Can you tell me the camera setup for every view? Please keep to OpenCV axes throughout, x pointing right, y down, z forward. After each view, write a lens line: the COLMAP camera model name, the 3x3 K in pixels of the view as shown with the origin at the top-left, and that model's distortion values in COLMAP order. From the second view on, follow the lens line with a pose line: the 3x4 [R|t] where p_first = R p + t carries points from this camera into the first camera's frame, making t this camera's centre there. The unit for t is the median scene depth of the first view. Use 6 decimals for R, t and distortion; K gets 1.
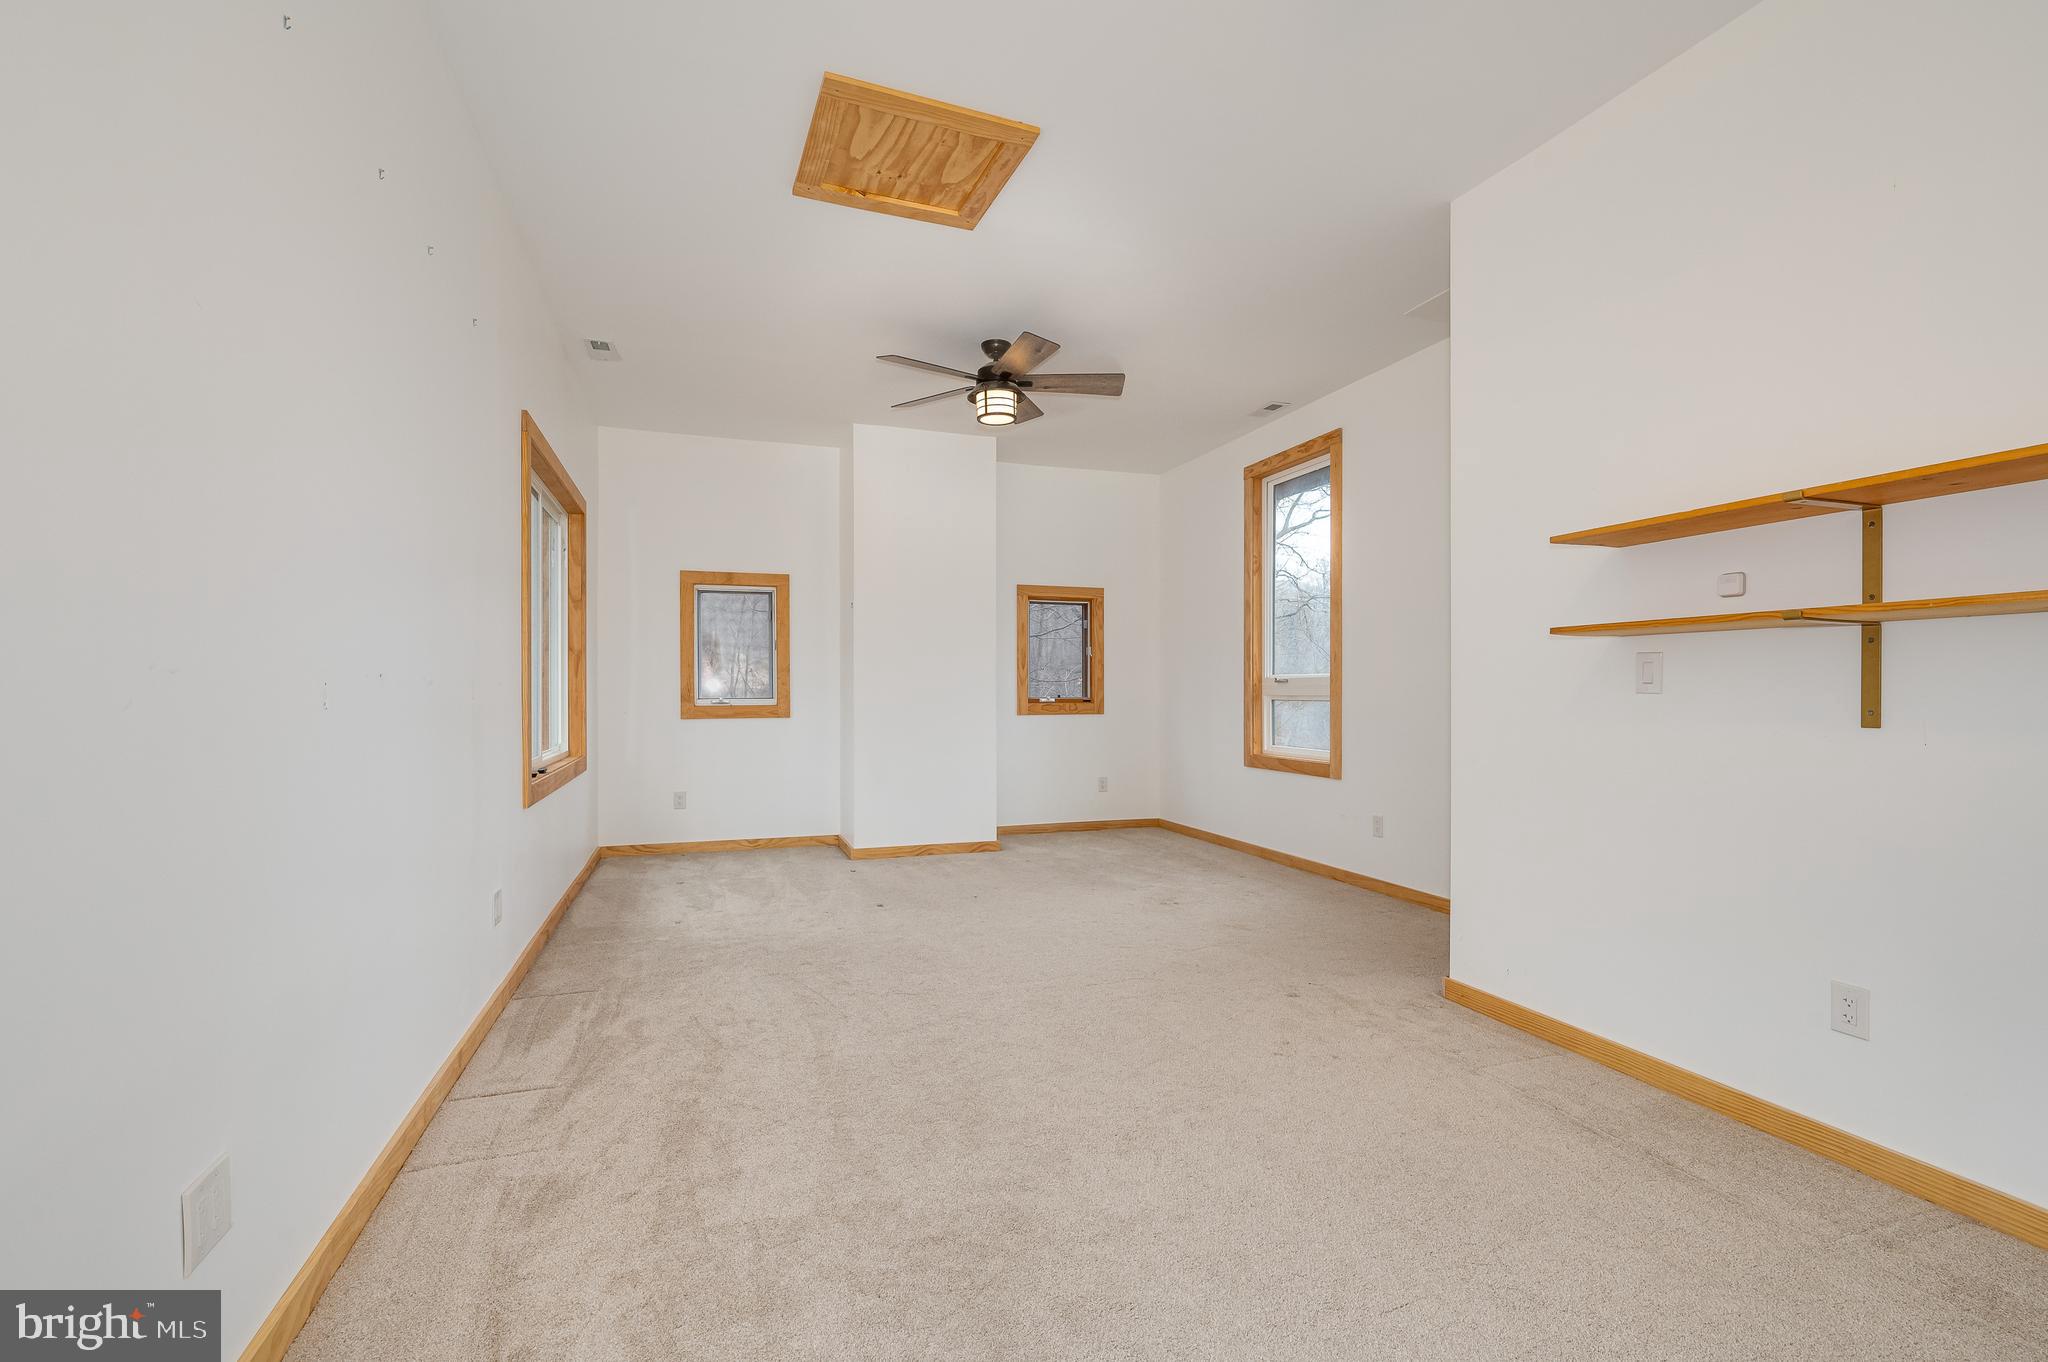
lens RADIAL K [[925.8, 0, 1021.8], [0, 925.8, 690.7], [0, 0, 1]] dist [-0.000488, -0.000126]
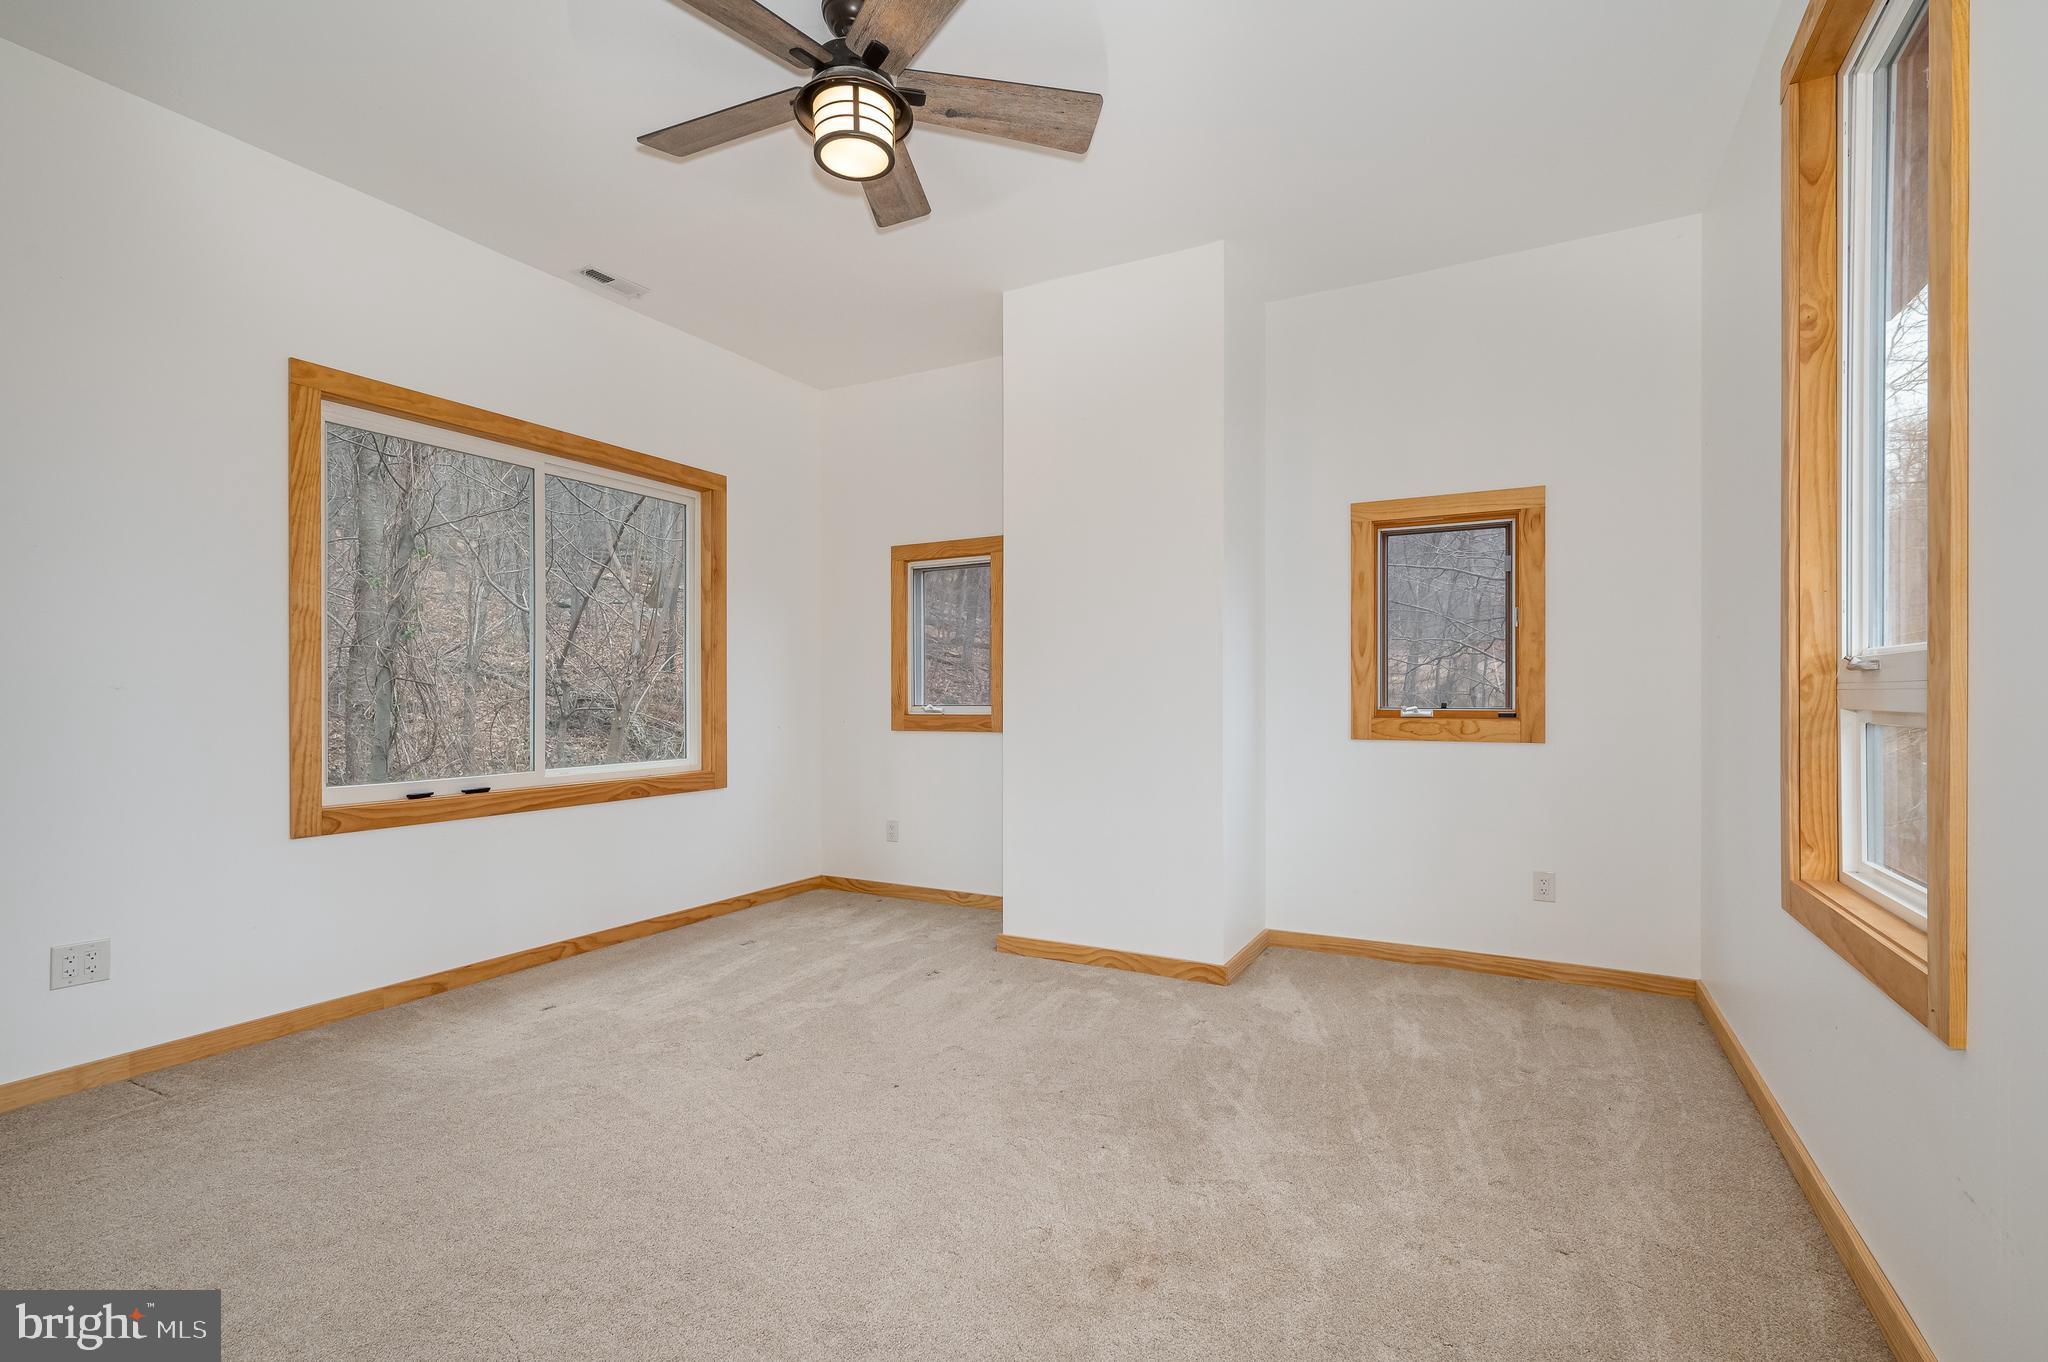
lens RADIAL K [[925.8, 0, 1021.8], [0, 925.8, 690.7], [0, 0, 1]] dist [-0.000488, -0.000126]
pose [[0.673642, -0.003858, -0.739048, 0.302015], [0.002067, 0.999992, -0.003337, -0.001414], [0.739055, 0.000720, 0.673645, 0.533304]]
